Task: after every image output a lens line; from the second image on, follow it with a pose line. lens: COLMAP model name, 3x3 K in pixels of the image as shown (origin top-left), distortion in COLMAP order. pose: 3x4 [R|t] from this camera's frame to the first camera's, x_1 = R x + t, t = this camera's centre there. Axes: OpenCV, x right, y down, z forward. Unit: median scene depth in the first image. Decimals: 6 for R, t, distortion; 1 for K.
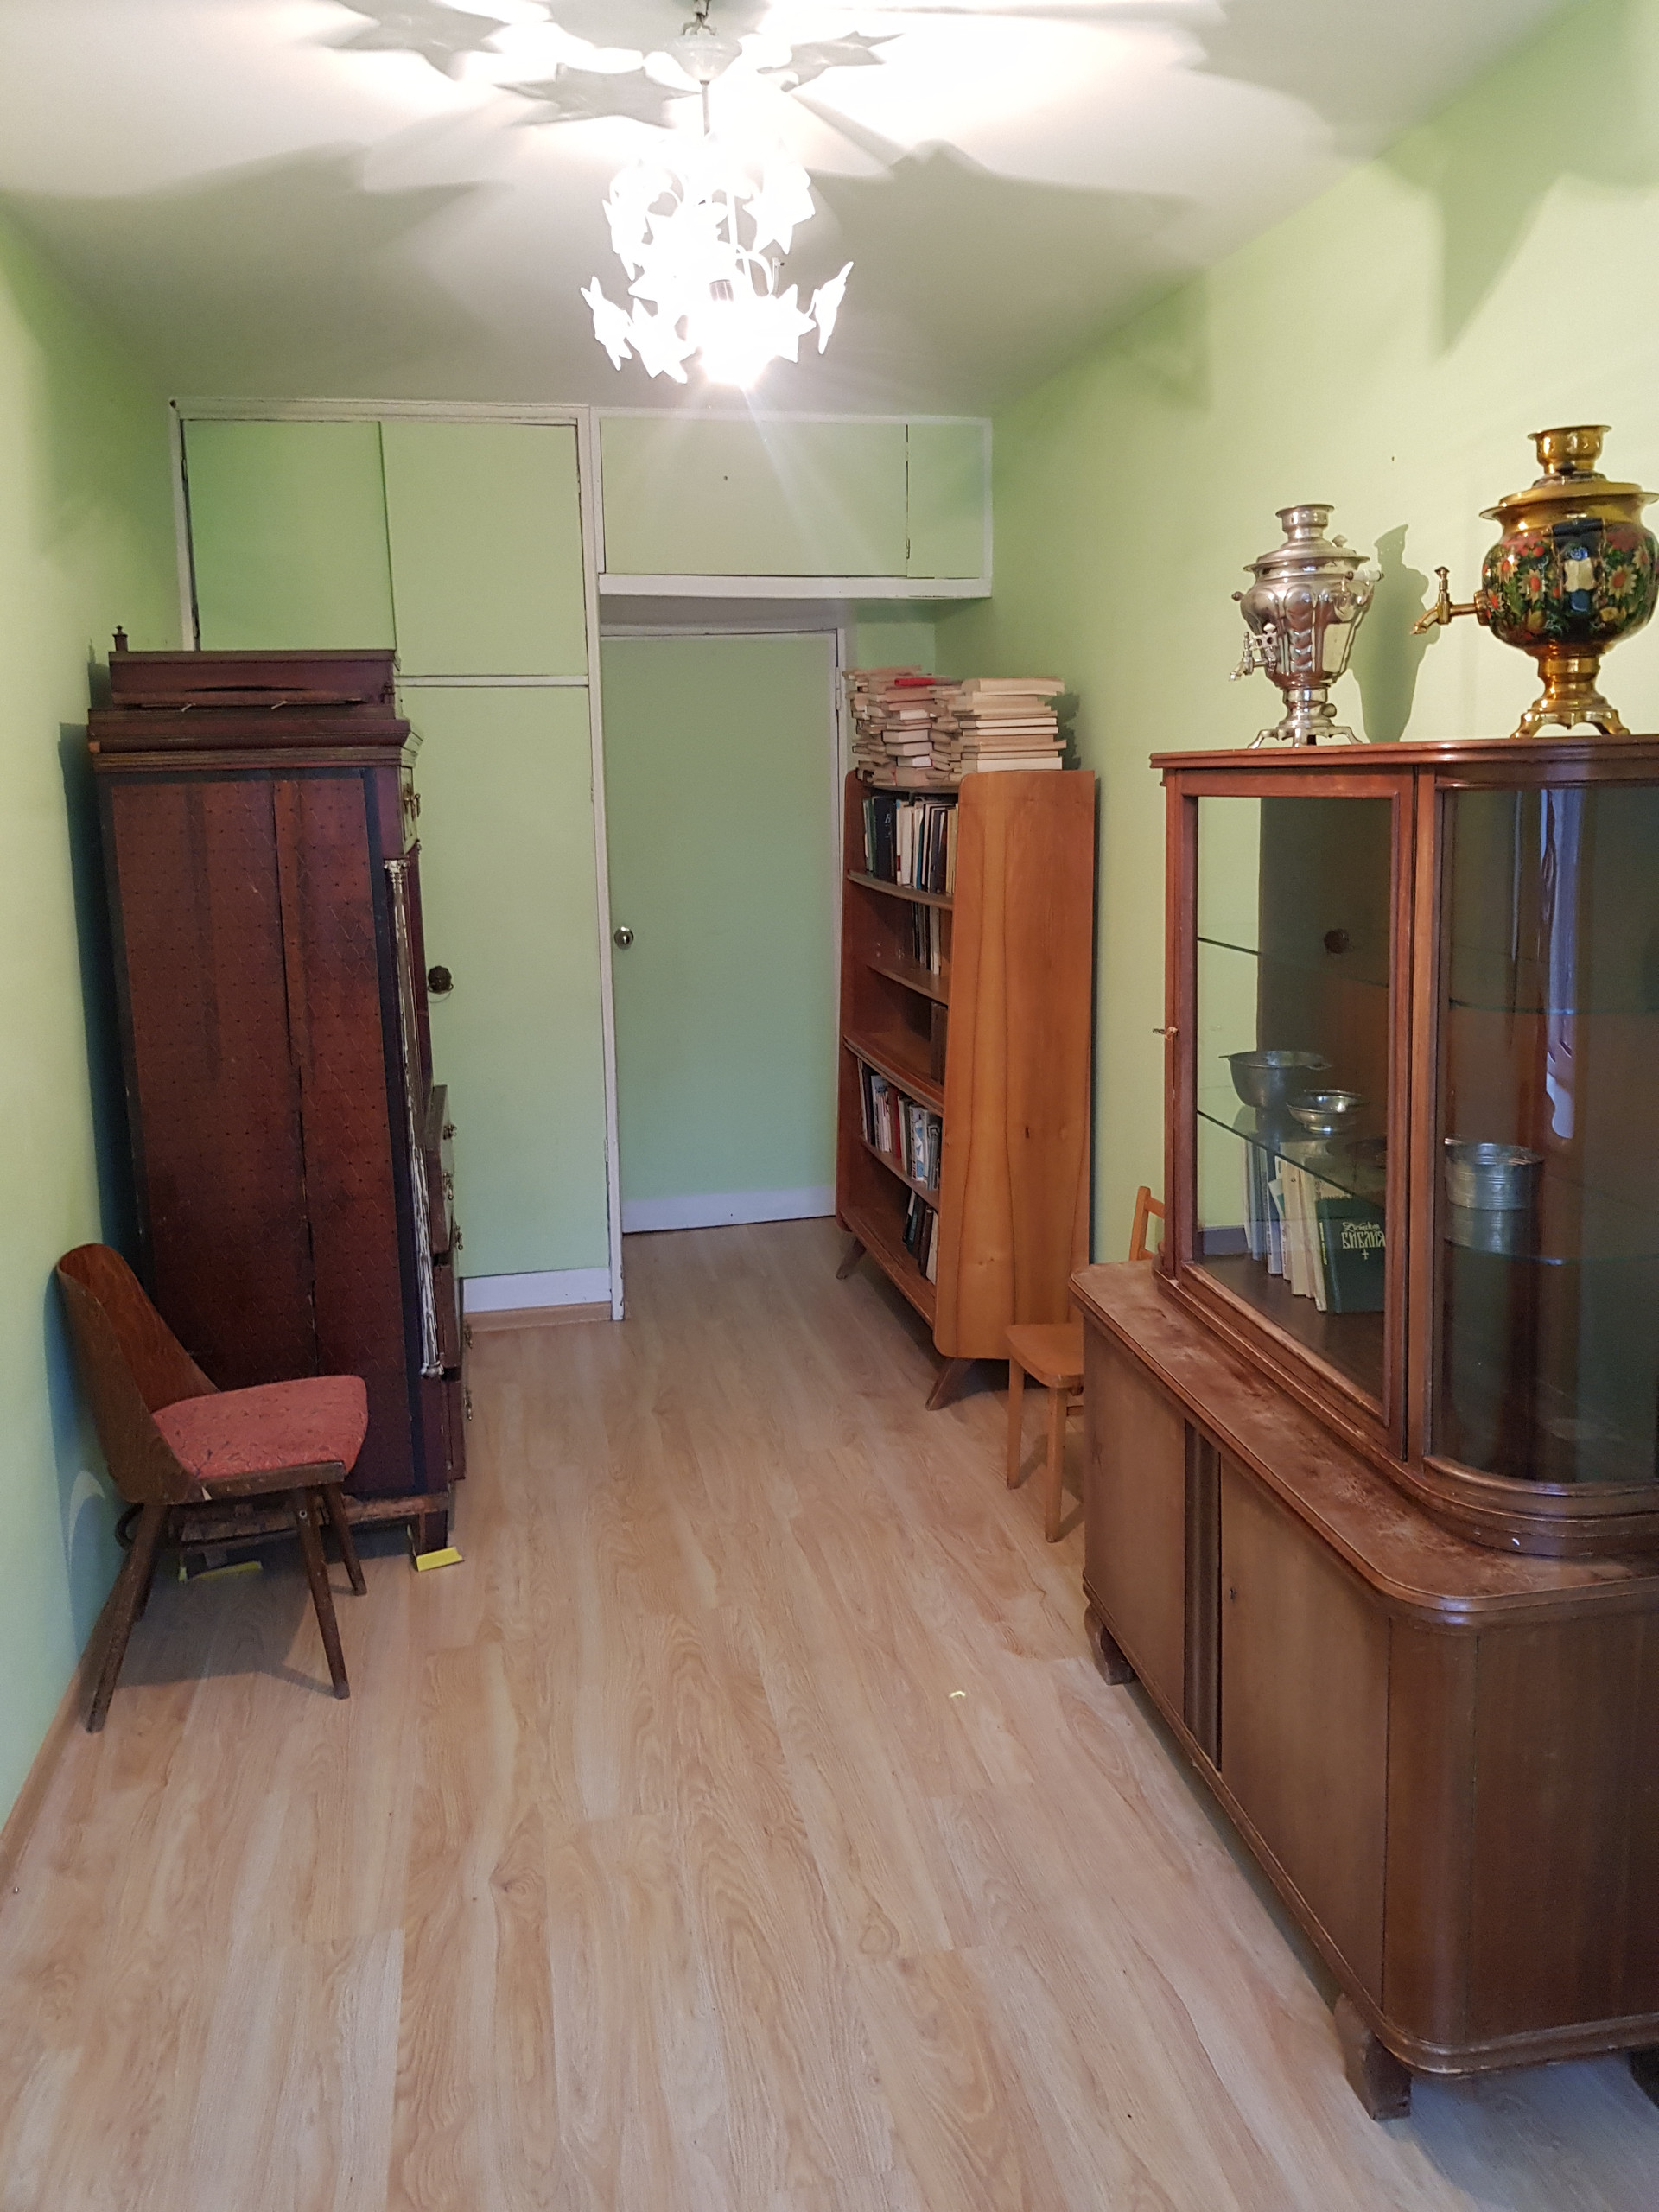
lens RADIAL K [[1756.0, 0, 886.2], [0, 1756.0, 1034.4], [0, 0, 1]] dist [0.083340, -0.143223]
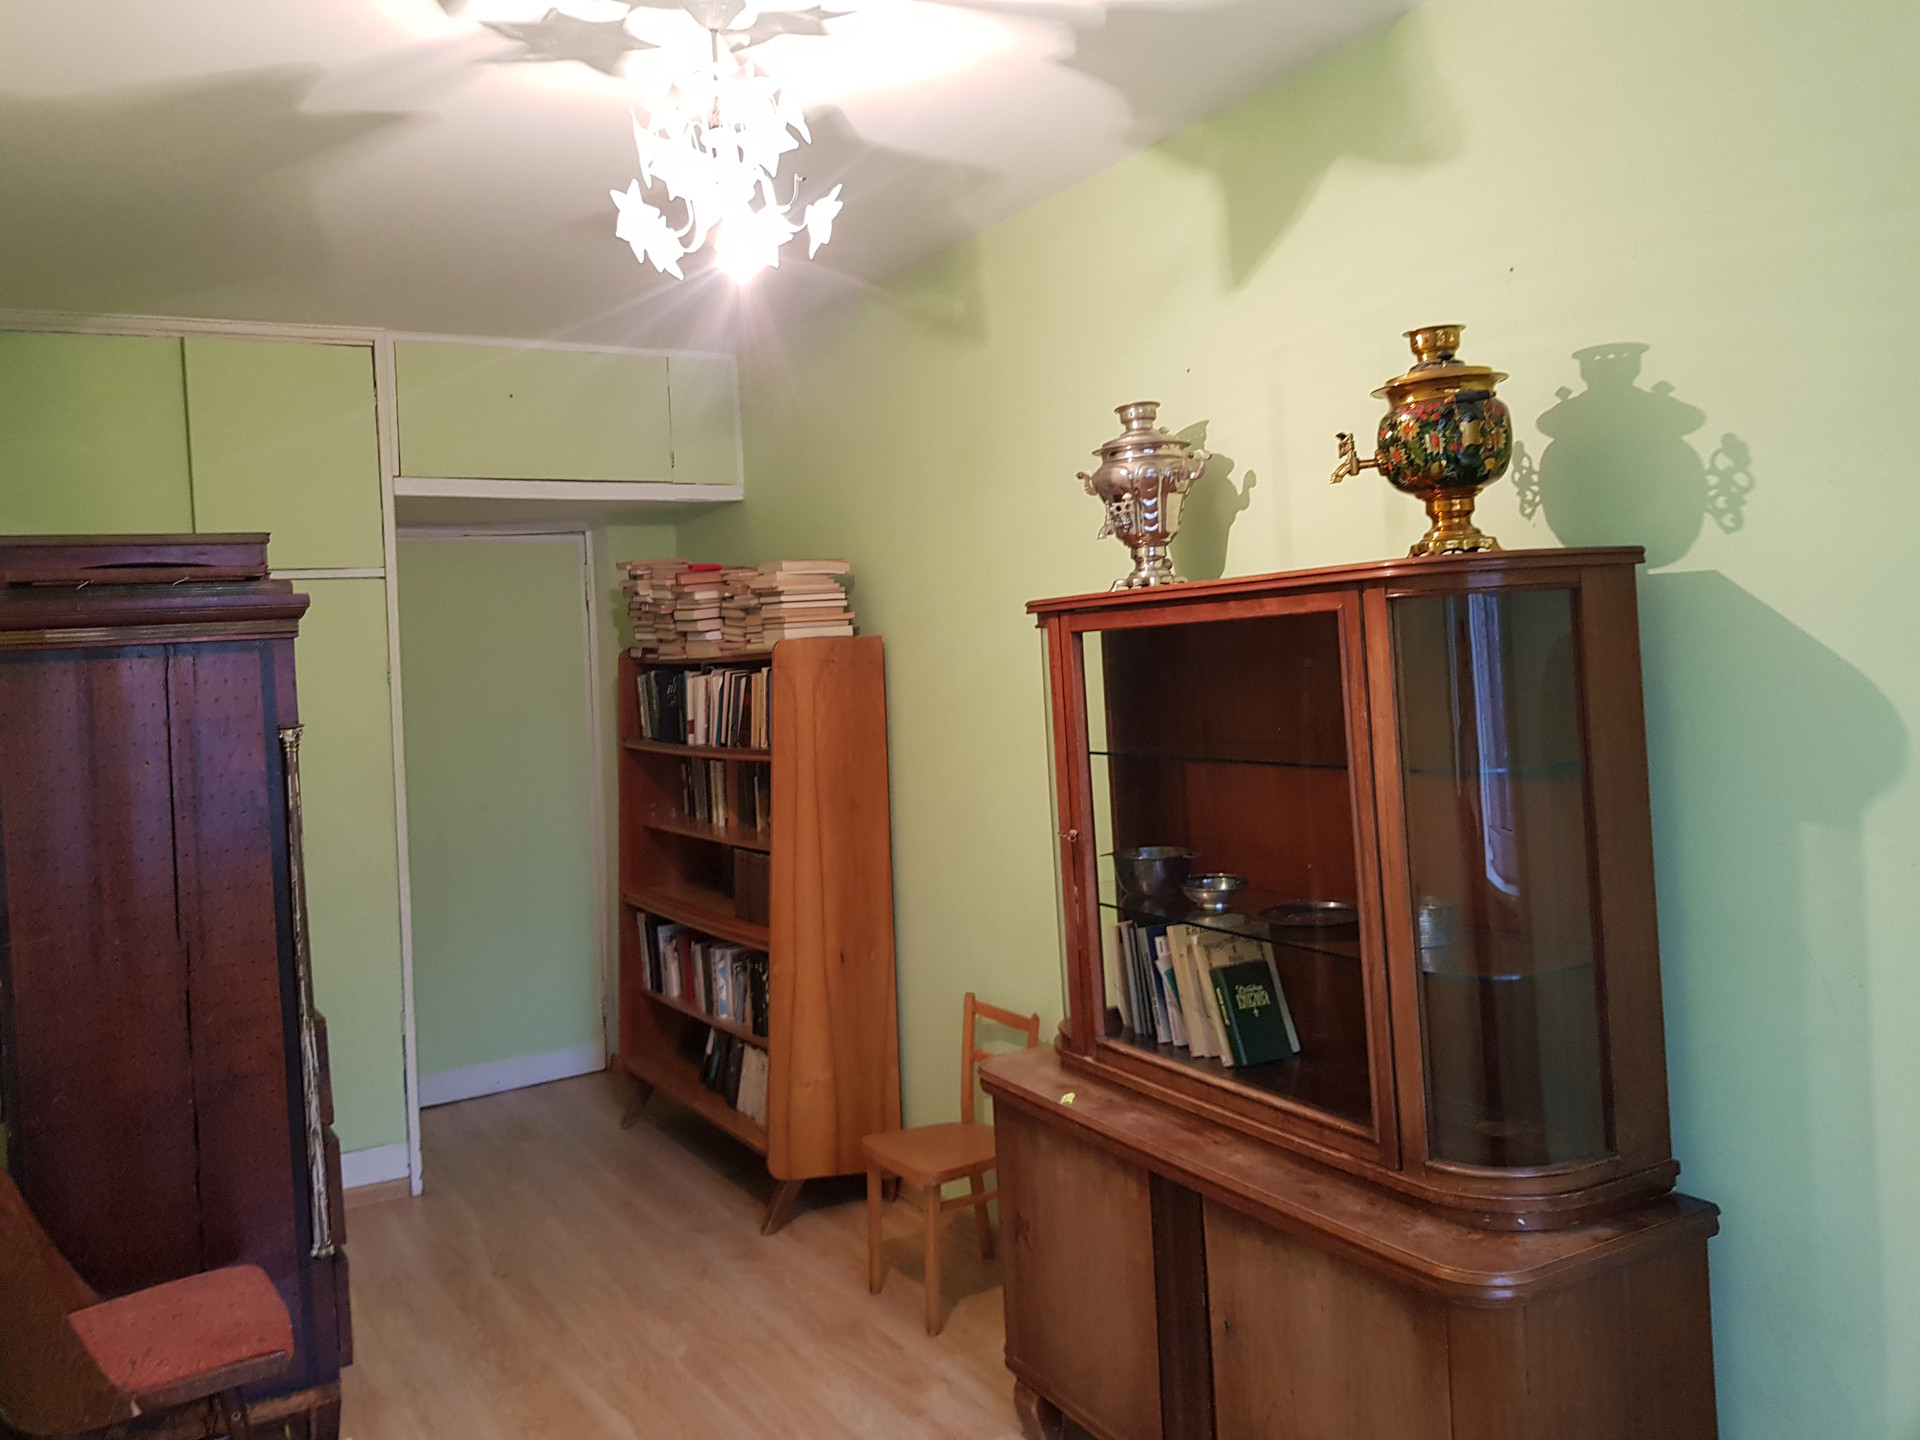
lens RADIAL K [[1524.2, 0, 931.4], [0, 1524.2, 651.5], [0, 0, 1]] dist [0.083340, -0.143223]
pose [[0.953533, -0.029908, 0.299800, -0.224861], [0.079498, 0.984773, -0.154605, 0.027868], [-0.290611, 0.171254, 0.941391, 0.058460]]
